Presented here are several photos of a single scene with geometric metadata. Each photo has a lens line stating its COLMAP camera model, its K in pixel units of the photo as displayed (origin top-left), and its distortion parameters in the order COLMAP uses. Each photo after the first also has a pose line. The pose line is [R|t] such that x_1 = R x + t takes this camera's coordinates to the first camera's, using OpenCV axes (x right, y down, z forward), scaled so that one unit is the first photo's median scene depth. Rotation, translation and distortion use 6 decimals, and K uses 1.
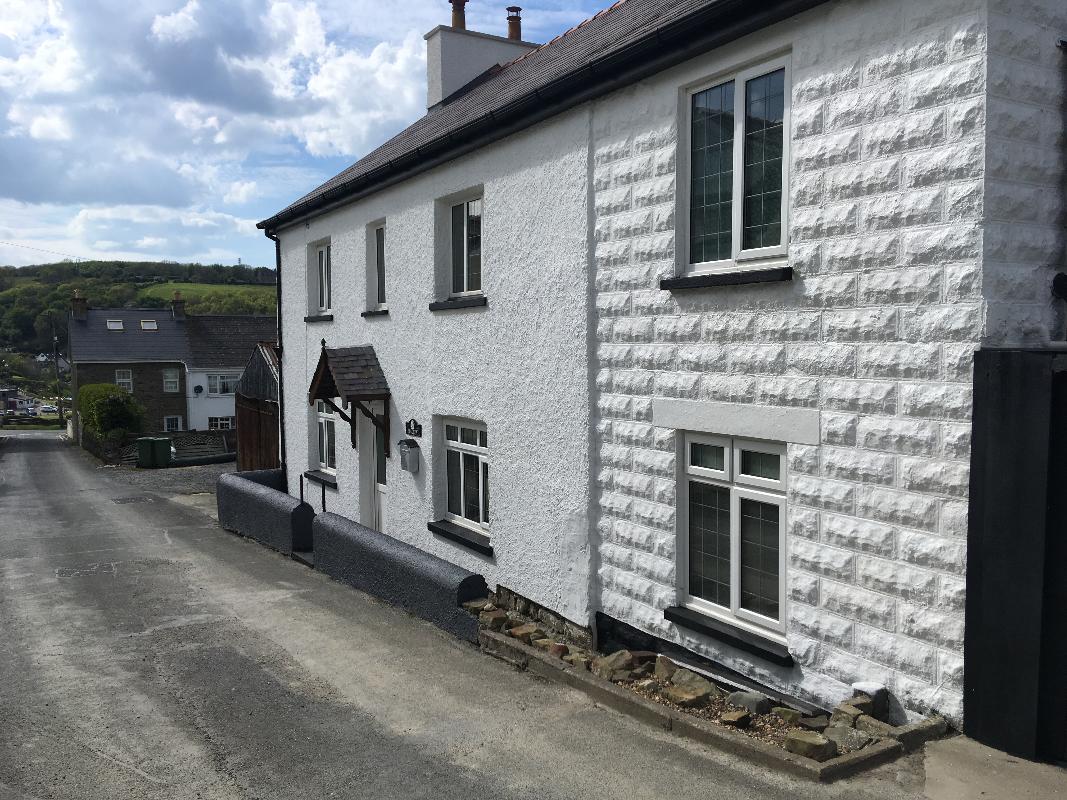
lens RADIAL K [[900.8, 0, 533.5], [0, 900.8, 400.0], [0, 0, 1]] dist [0.101818, -0.157257]
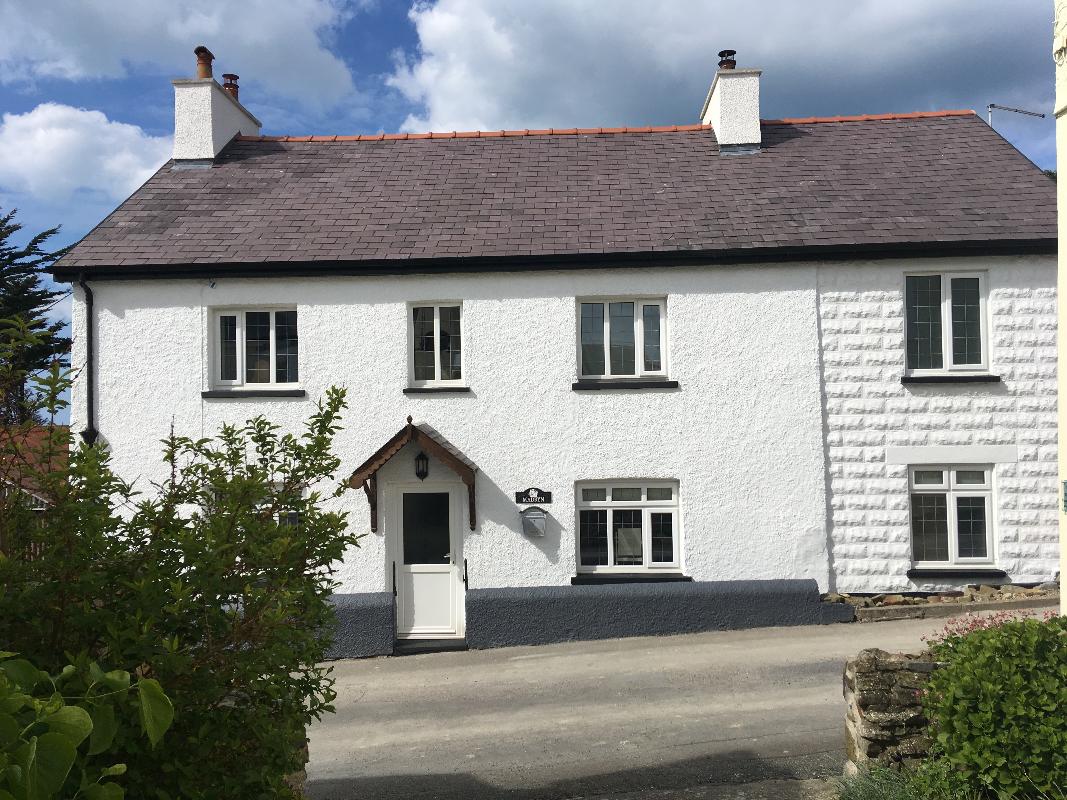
lens RADIAL K [[900.8, 0, 533.5], [0, 900.8, 400.0], [0, 0, 1]] dist [0.101818, -0.157257]
pose [[0.549353, 0.022621, 0.835284, -1.715108], [0.064352, 0.995519, -0.069284, -0.015236], [-0.833109, 0.091814, 0.545435, 0.647735]]
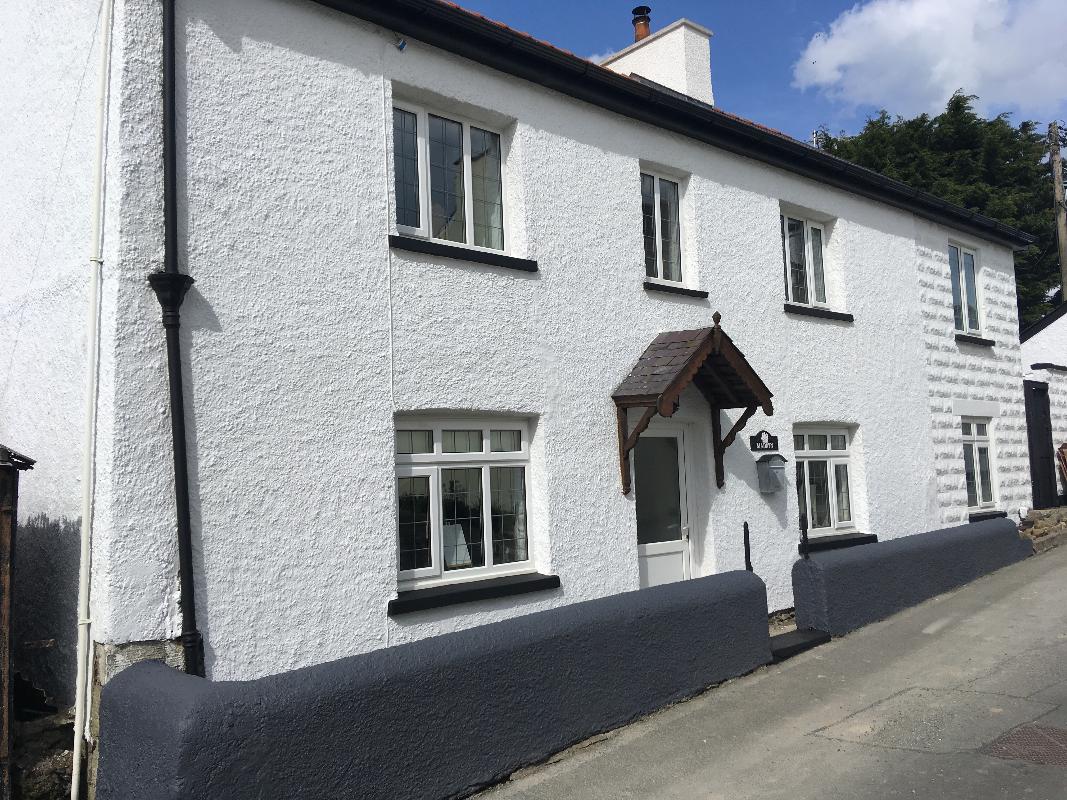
lens RADIAL K [[880.5, 0, 533.6], [0, 880.5, 372.1], [0, 0, 1]] dist [0.098317, -0.111809]
pose [[-0.196512, 0.115790, 0.973640, -1.476835], [0.089544, 0.990972, -0.099778, 0.048914], [-0.976404, 0.067576, -0.205106, 2.252636]]
